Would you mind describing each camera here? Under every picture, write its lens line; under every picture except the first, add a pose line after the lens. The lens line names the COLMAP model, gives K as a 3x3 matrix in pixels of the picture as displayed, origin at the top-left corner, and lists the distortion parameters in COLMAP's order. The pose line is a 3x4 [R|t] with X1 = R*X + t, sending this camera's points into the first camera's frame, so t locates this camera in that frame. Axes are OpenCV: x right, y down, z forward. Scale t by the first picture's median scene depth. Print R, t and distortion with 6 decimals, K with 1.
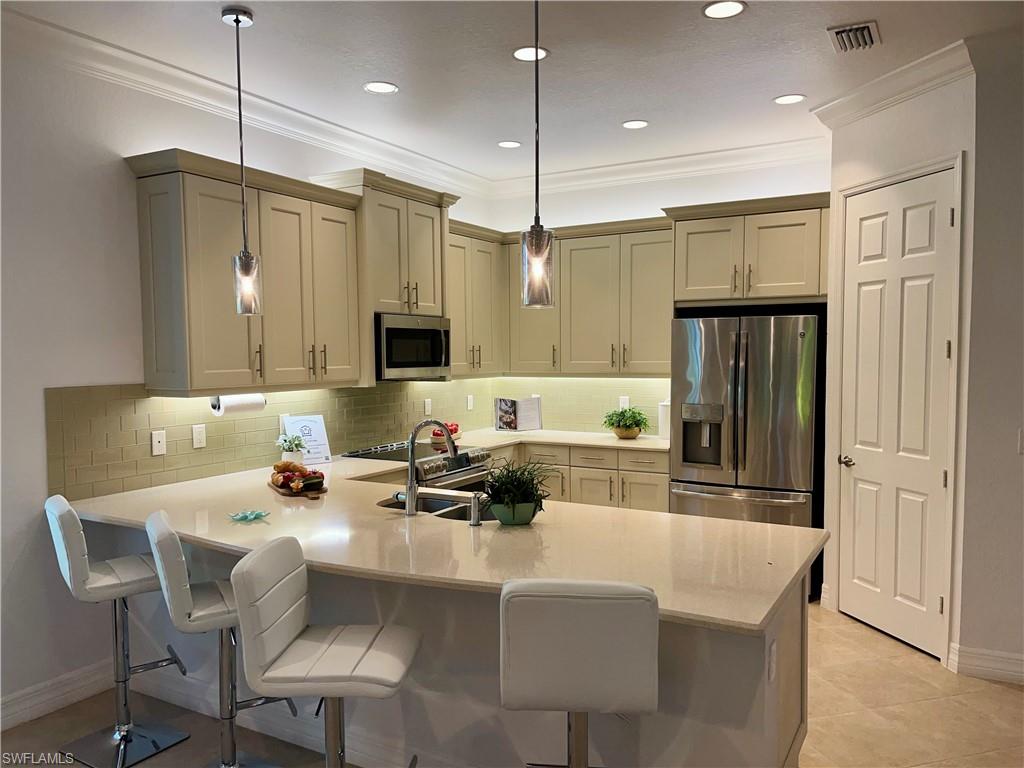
lens RADIAL K [[780.9, 0, 509.6], [0, 780.9, 391.6], [0, 0, 1]] dist [0.073043, -0.079537]
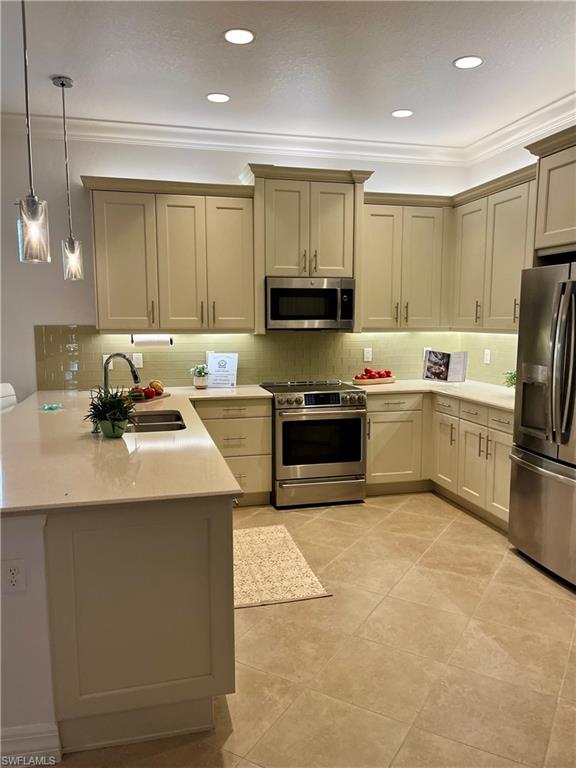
lens RADIAL K [[585.7, 0, 287.3], [0, 585.7, 385.2], [0, 0, 1]] dist [0.073043, -0.079537]
pose [[0.693977, 0.089586, -0.714402, 0.557020], [-0.043271, 0.995625, 0.082817, -0.003815], [0.718696, -0.026561, 0.694817, 0.341638]]
